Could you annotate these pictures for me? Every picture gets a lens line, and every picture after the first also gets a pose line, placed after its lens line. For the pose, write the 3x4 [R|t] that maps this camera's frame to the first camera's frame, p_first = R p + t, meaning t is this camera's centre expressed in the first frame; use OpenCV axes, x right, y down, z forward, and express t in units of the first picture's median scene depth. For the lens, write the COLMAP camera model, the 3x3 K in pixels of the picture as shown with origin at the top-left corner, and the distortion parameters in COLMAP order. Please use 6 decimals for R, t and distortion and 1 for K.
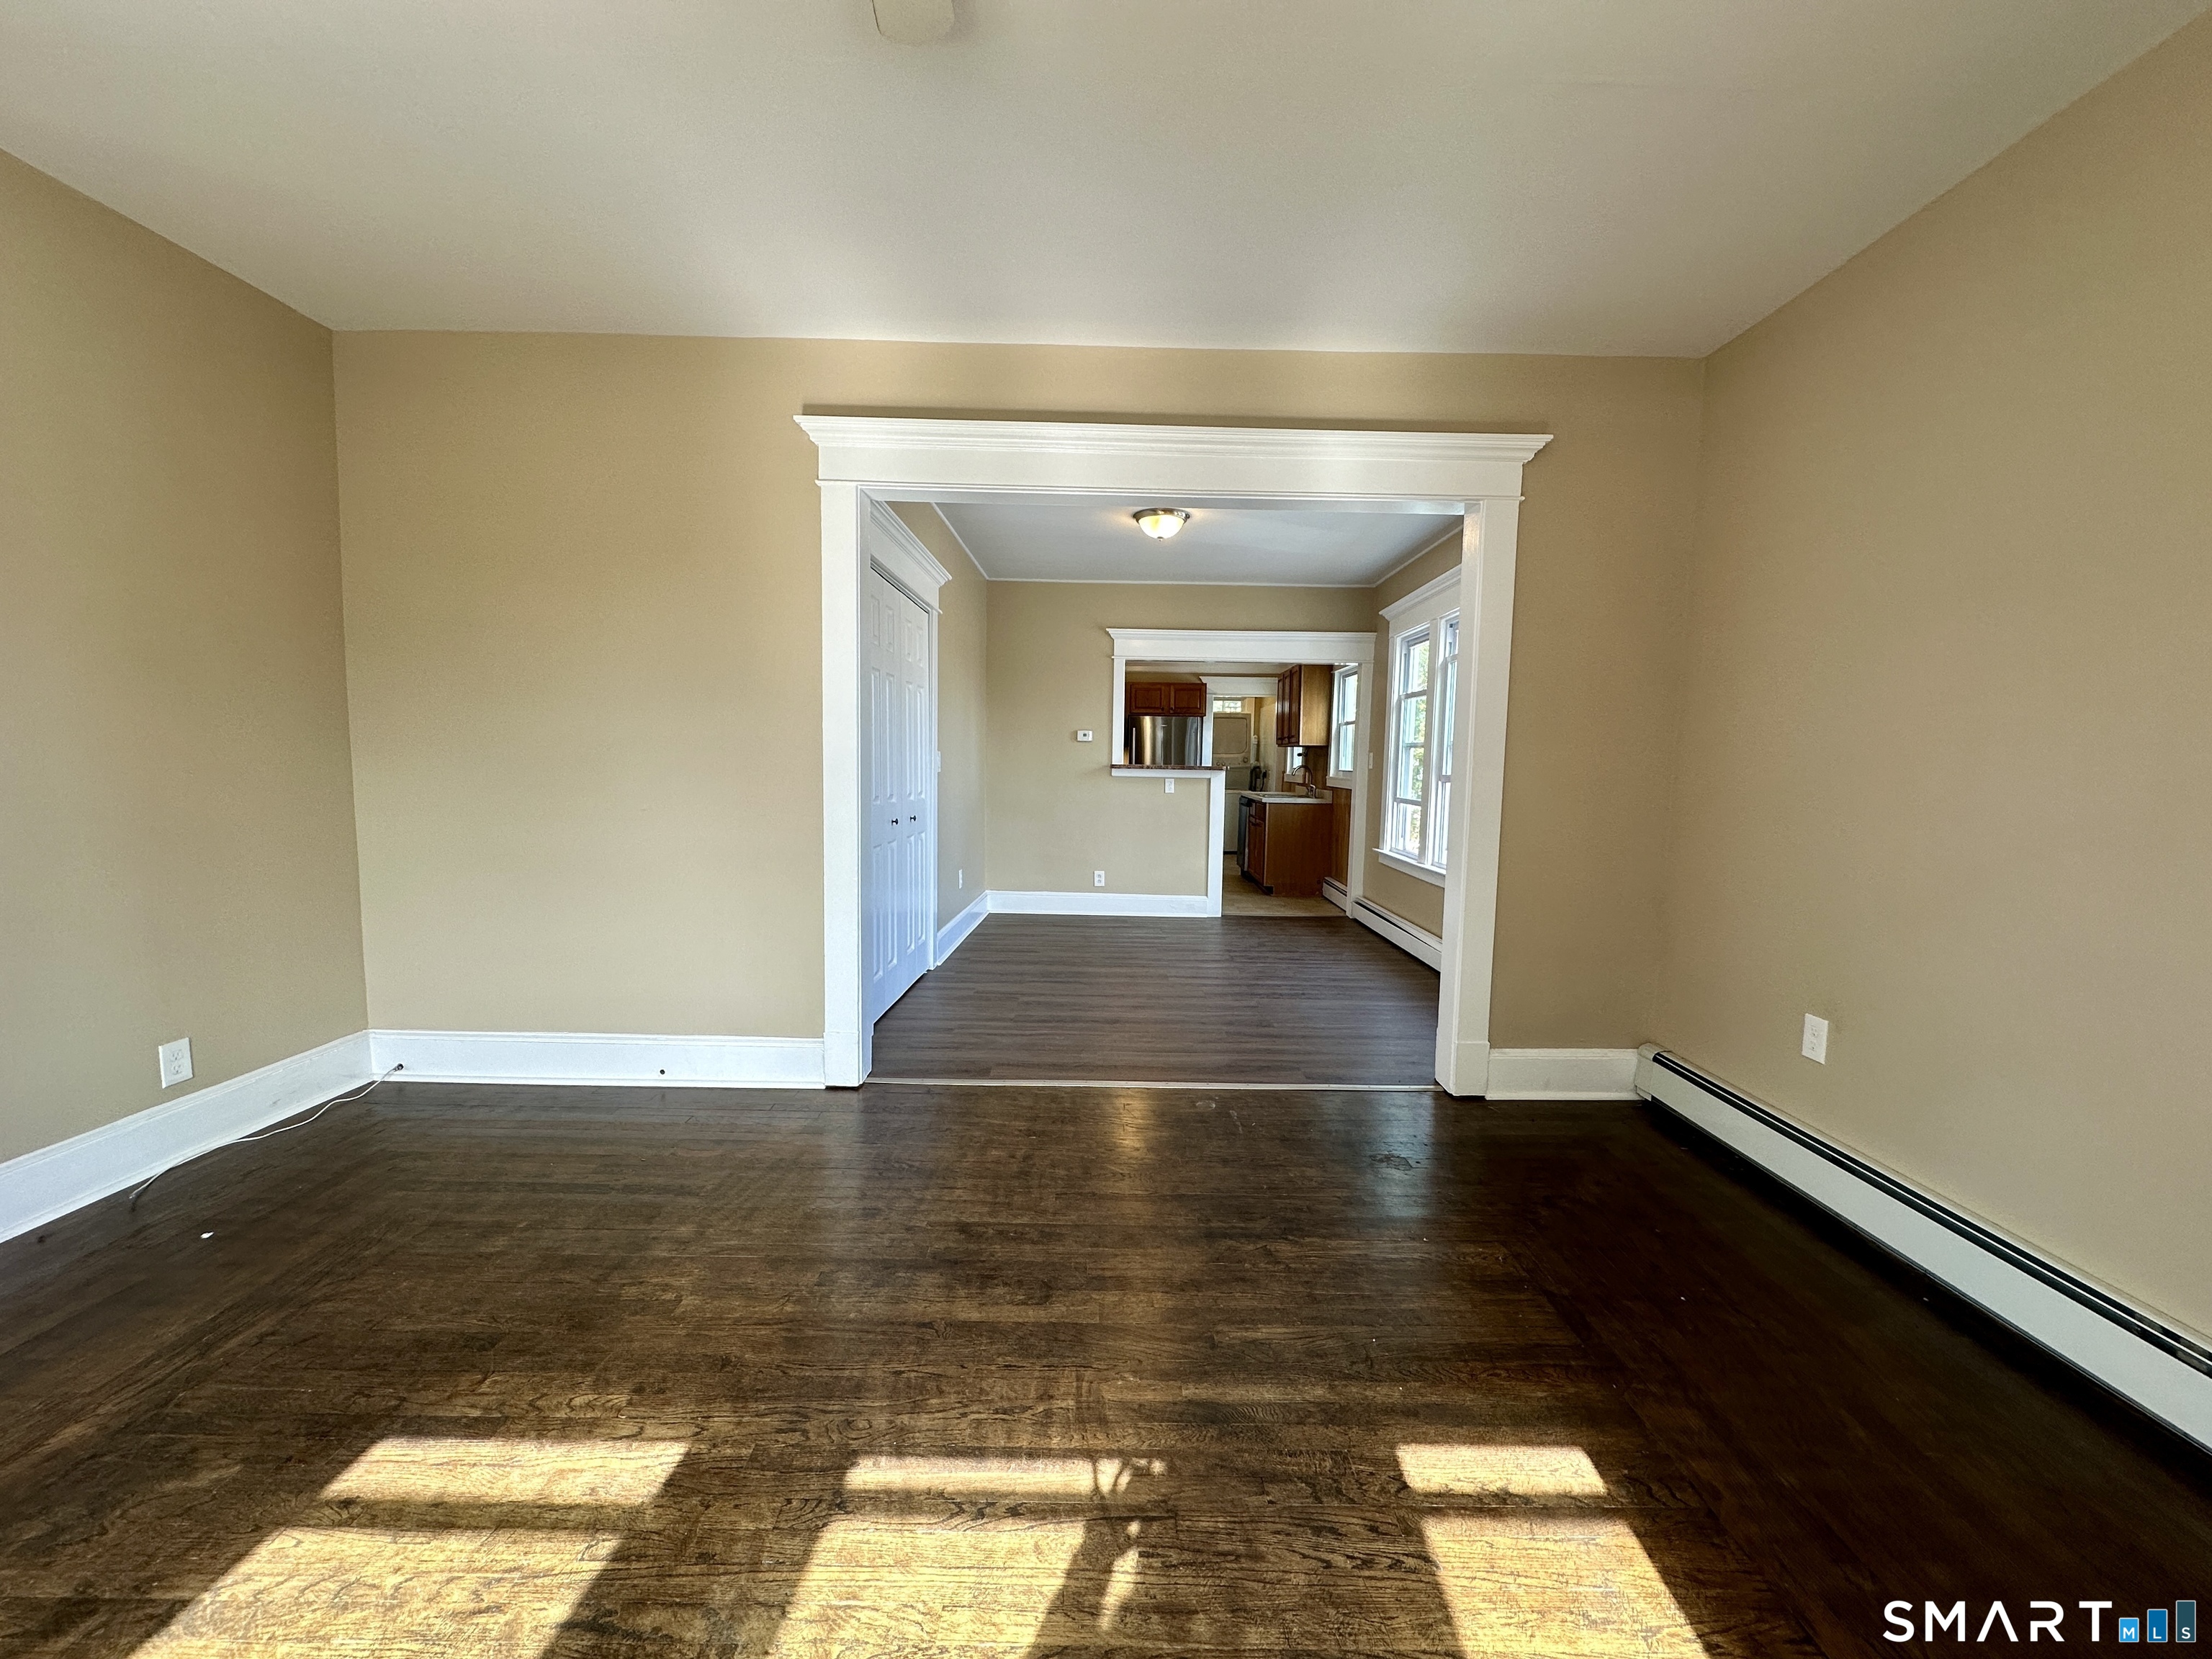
lens RADIAL K [[880.6, 0, 1103.9], [0, 880.6, 833.9], [0, 0, 1]] dist [-0.000877, 0.000887]
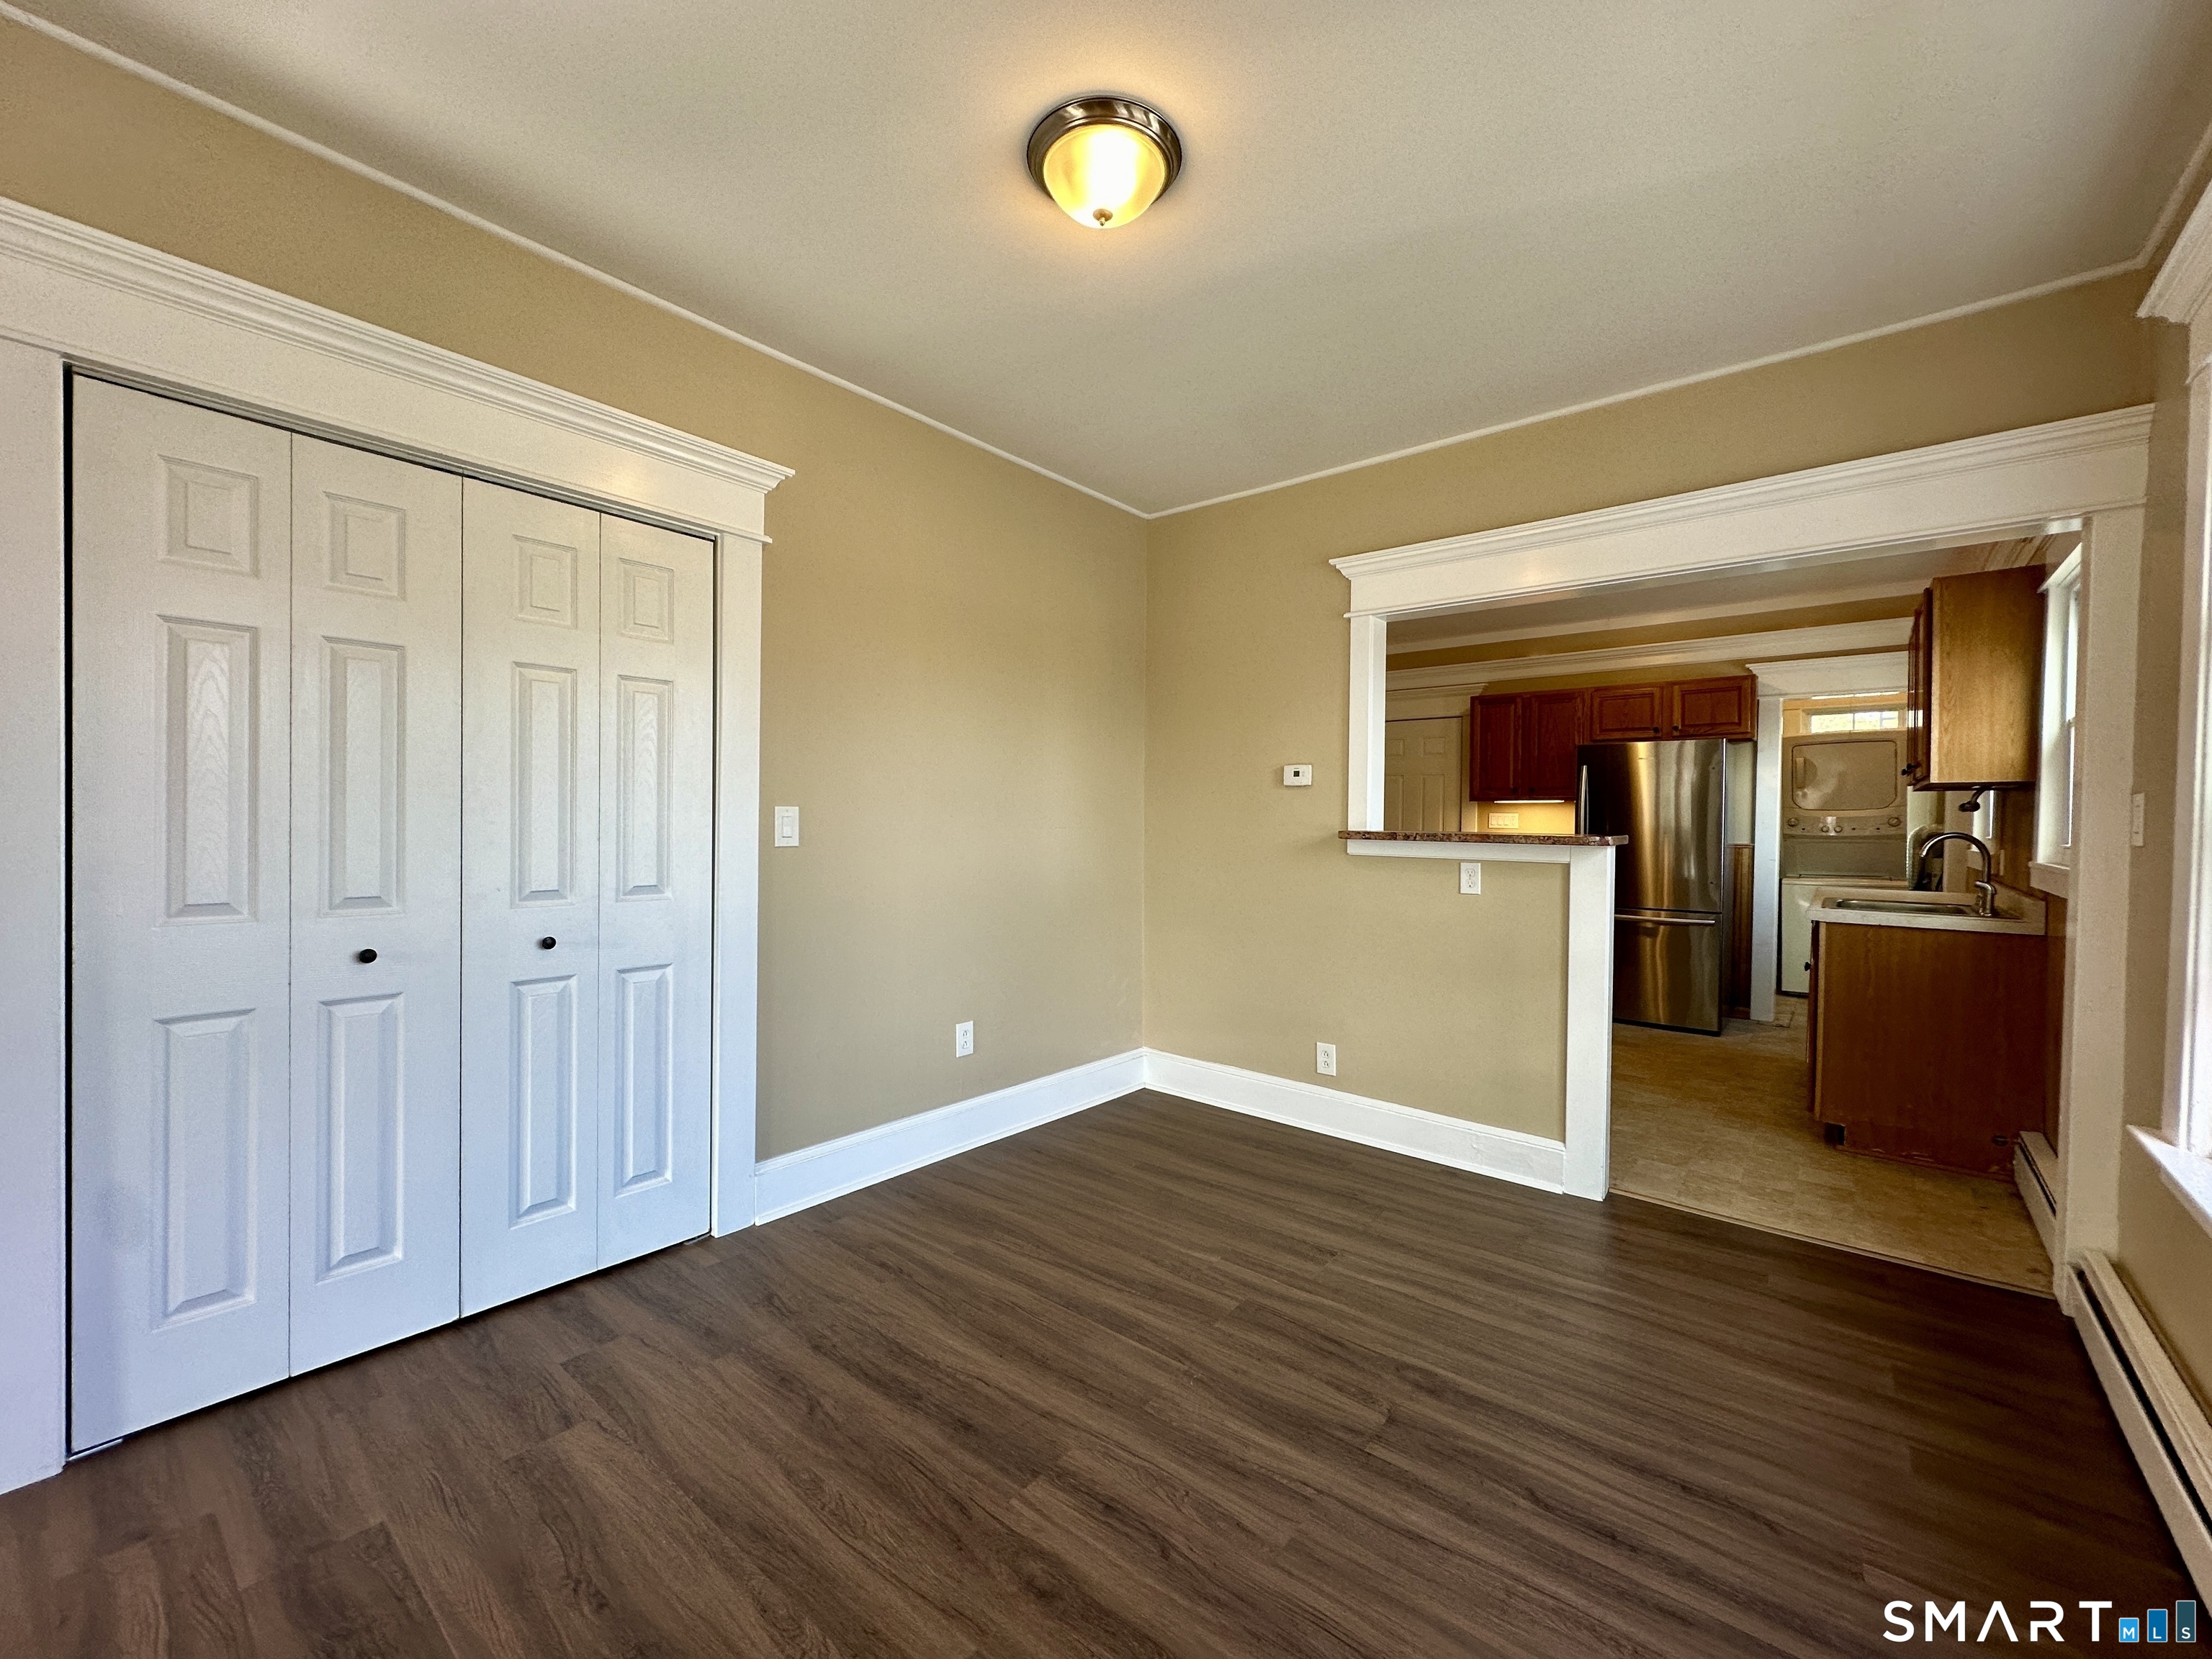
lens RADIAL K [[880.6, 0, 1100.9], [0, 880.6, 836.4], [0, 0, 1]] dist [-0.000877, 0.000887]
pose [[0.776245, 0.007086, -0.630392, 0.294213], [-0.050998, 0.997366, -0.051585, -0.059882], [0.628366, 0.072191, 0.774561, 0.733422]]
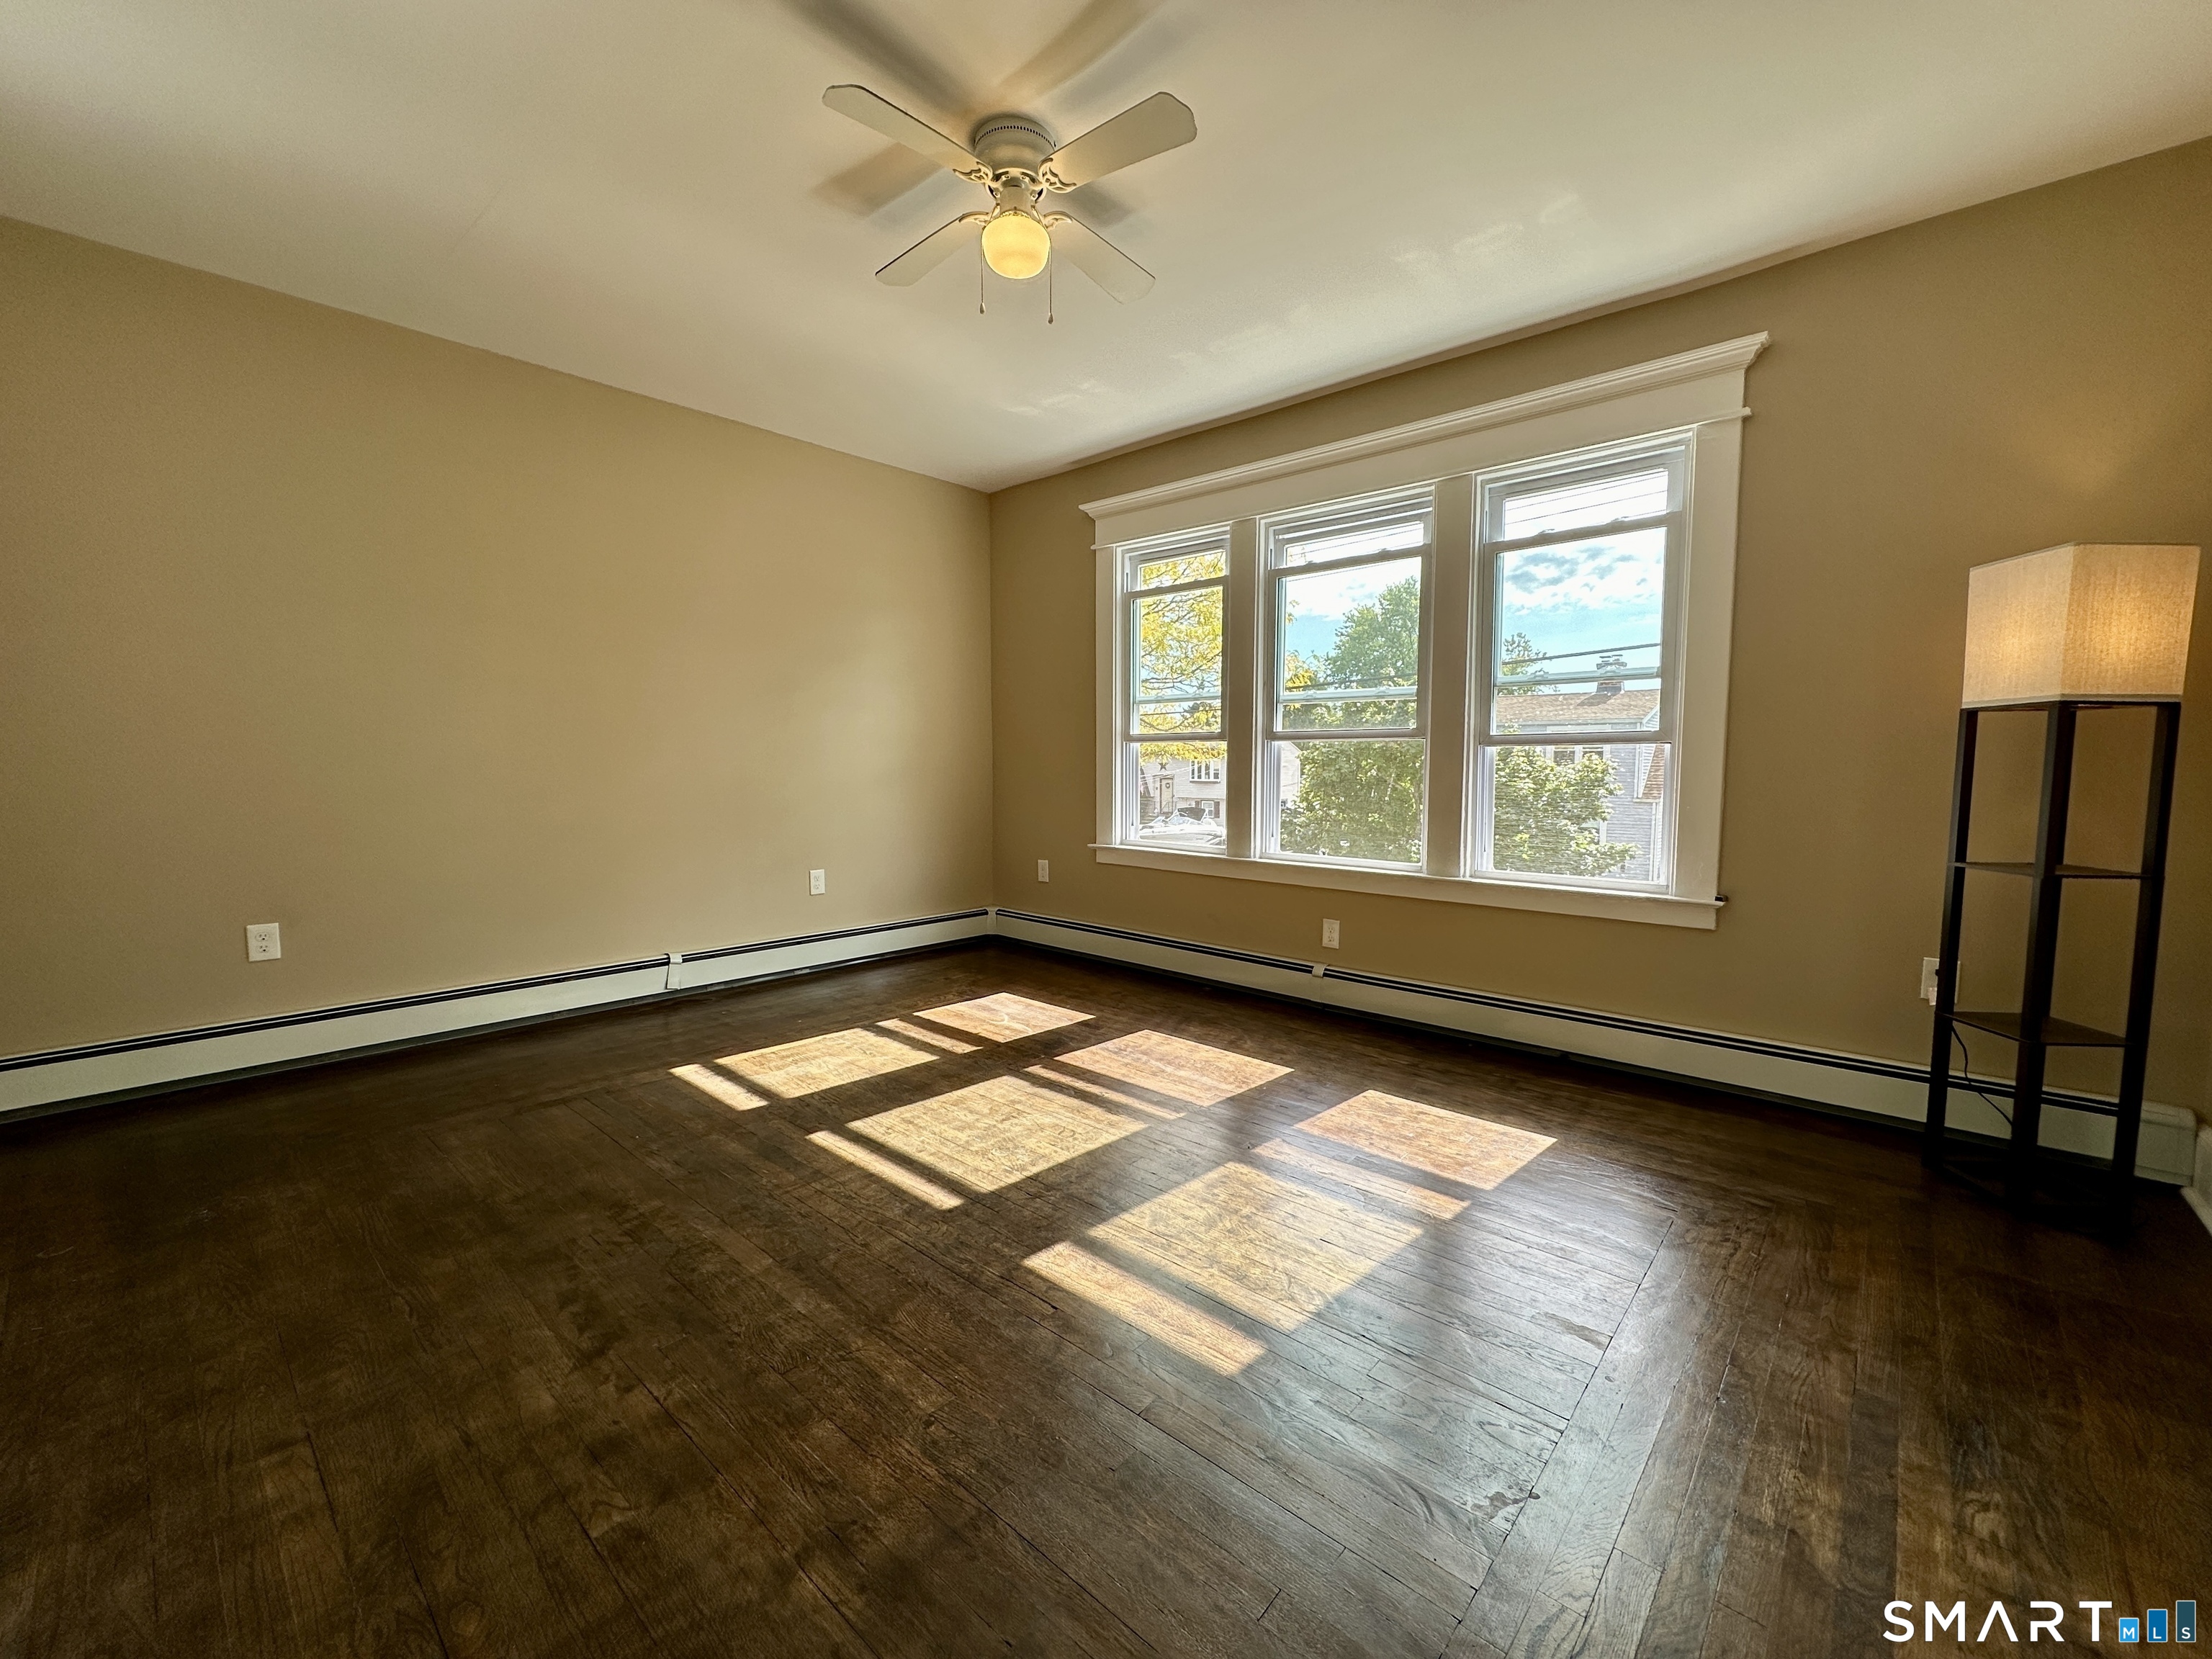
lens RADIAL K [[880.6, 0, 1110.0], [0, 880.6, 828.9], [0, 0, 1]] dist [-0.000877, 0.000887]
pose [[-0.745514, -0.072317, 0.662555, -0.410590], [0.040154, 0.987417, 0.152956, -0.027616], [-0.665279, 0.140635, -0.733230, 0.536884]]
